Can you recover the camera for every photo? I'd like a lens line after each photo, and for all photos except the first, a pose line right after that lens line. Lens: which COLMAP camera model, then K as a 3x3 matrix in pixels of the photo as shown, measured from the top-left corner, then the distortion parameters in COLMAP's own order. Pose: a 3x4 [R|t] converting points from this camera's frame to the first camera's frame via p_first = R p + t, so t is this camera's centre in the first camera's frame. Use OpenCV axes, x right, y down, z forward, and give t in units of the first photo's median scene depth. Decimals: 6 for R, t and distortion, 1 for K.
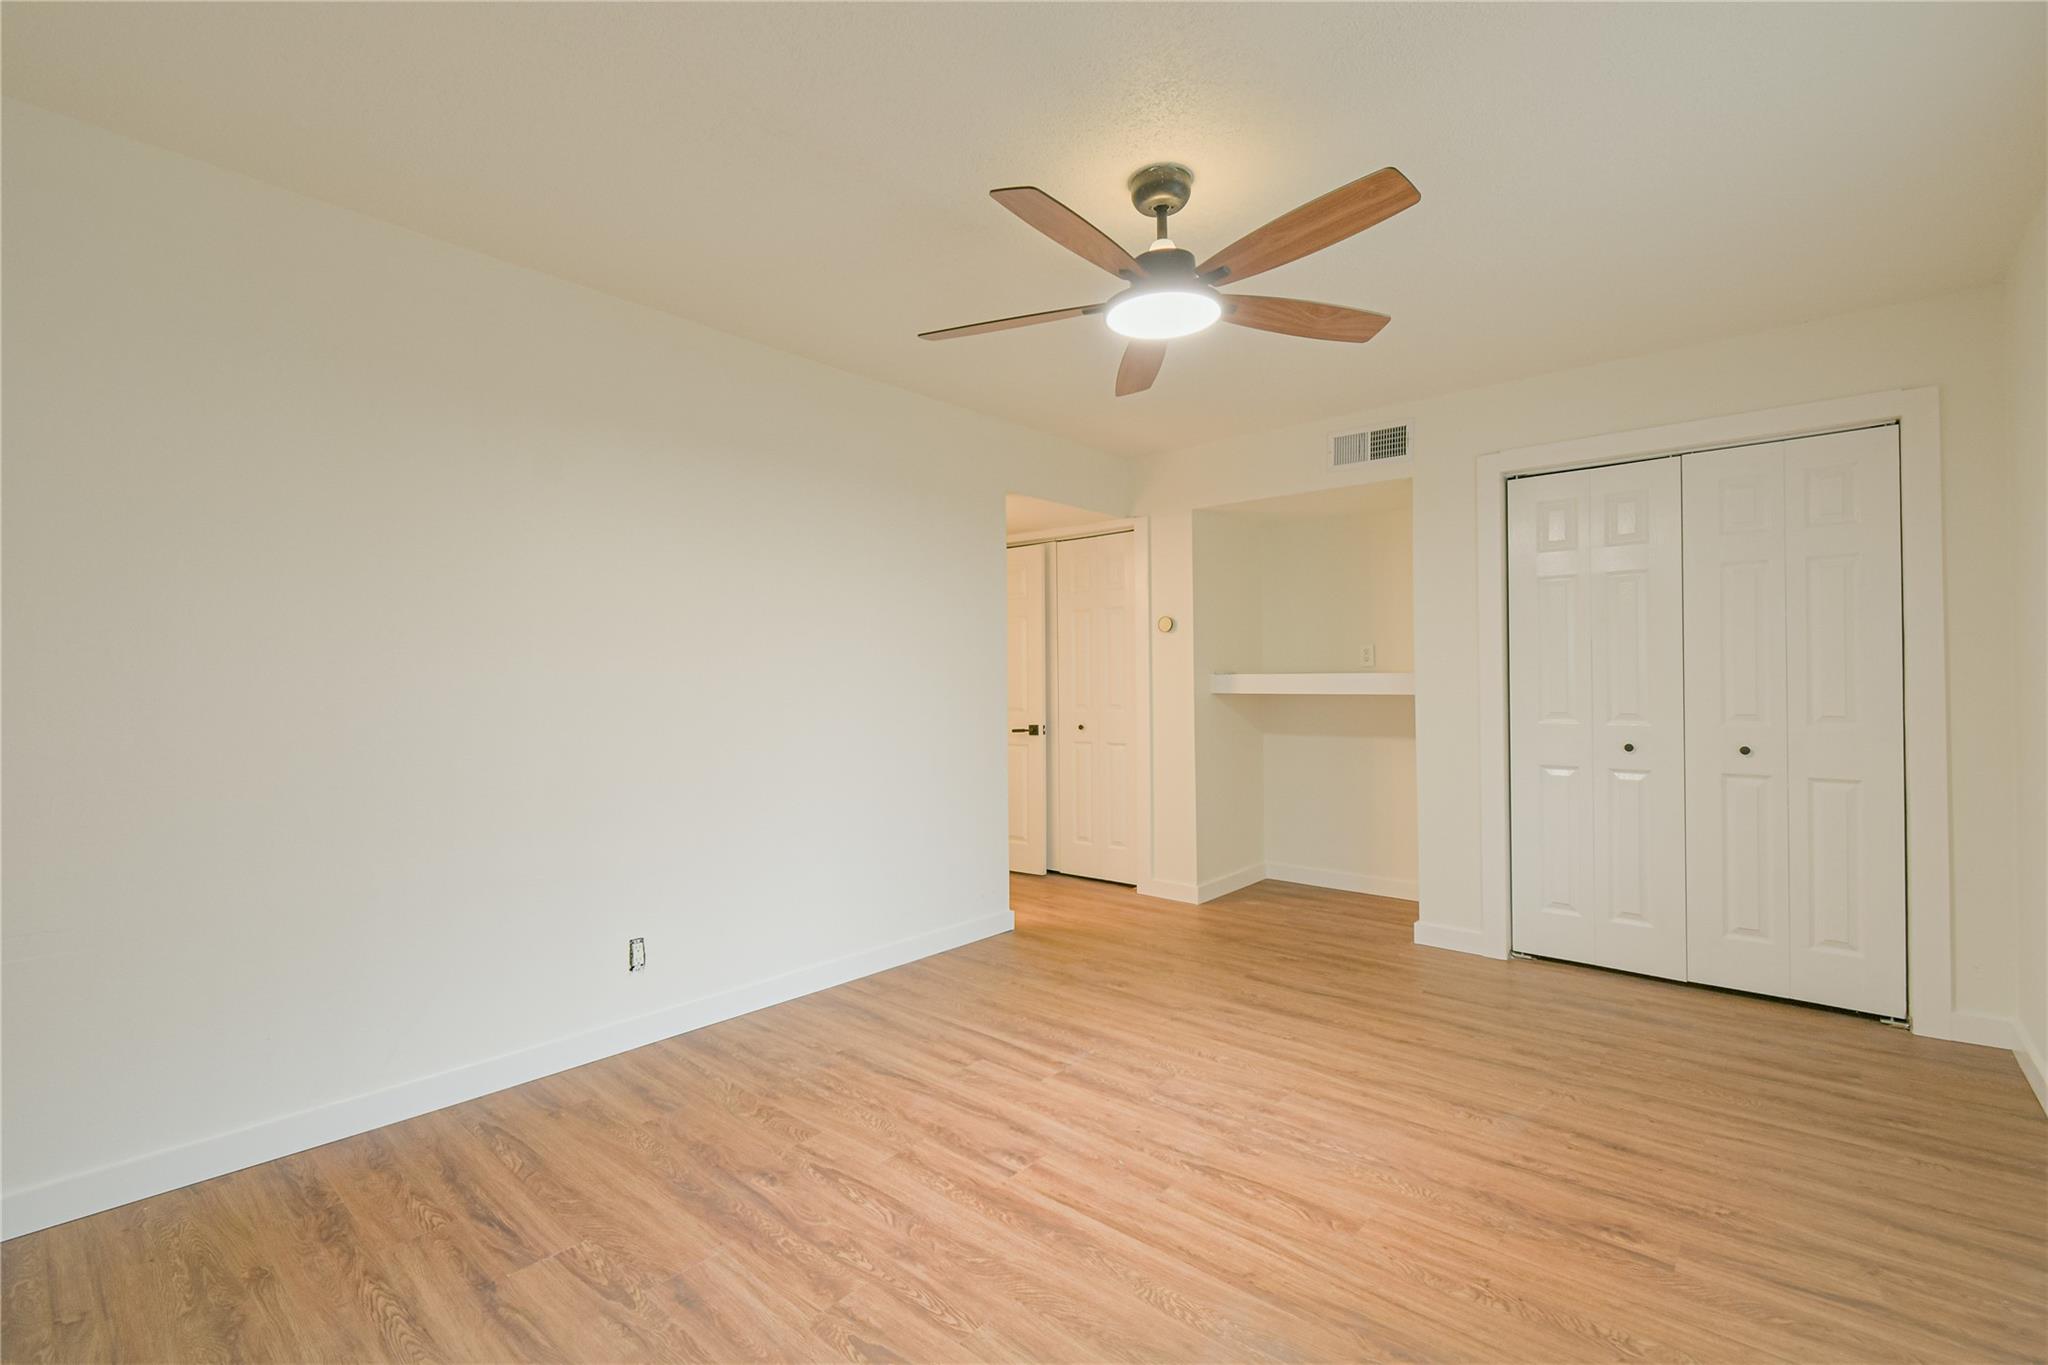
lens RADIAL K [[905.4, 0, 1024.0], [0, 905.4, 682.5], [0, 0, 1]] dist [0.001391, -0.000363]
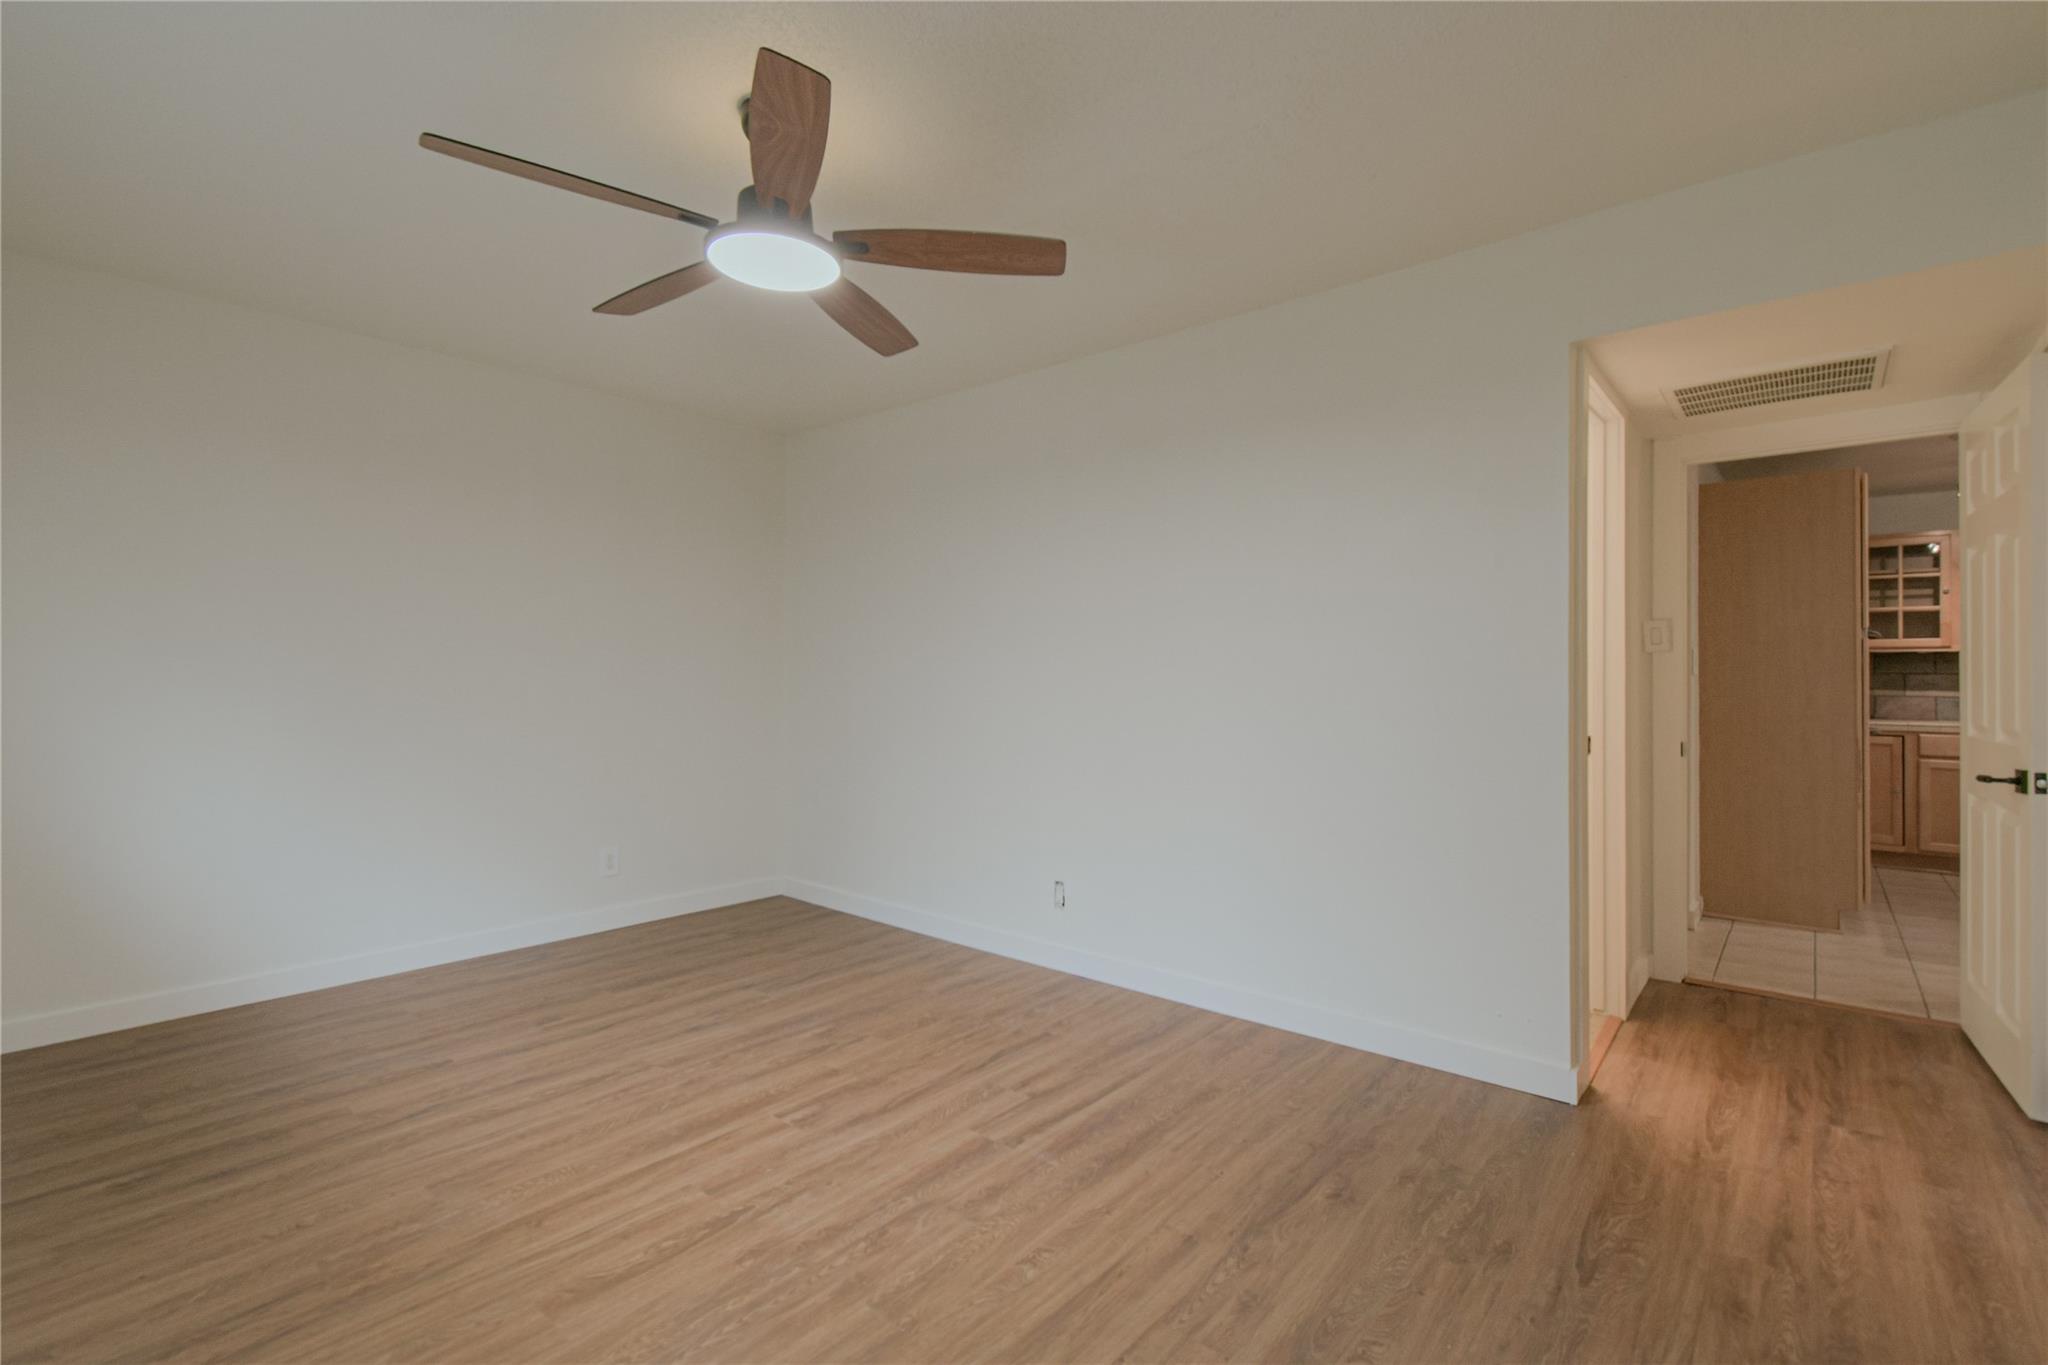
lens RADIAL K [[905.4, 0, 1024.0], [0, 905.4, 682.5], [0, 0, 1]] dist [0.001391, -0.000363]
pose [[0.018935, 0.007905, -0.999789, 0.943323], [-0.001134, 0.999968, 0.007885, 0.005927], [0.999820, 0.000984, 0.018943, 1.107230]]
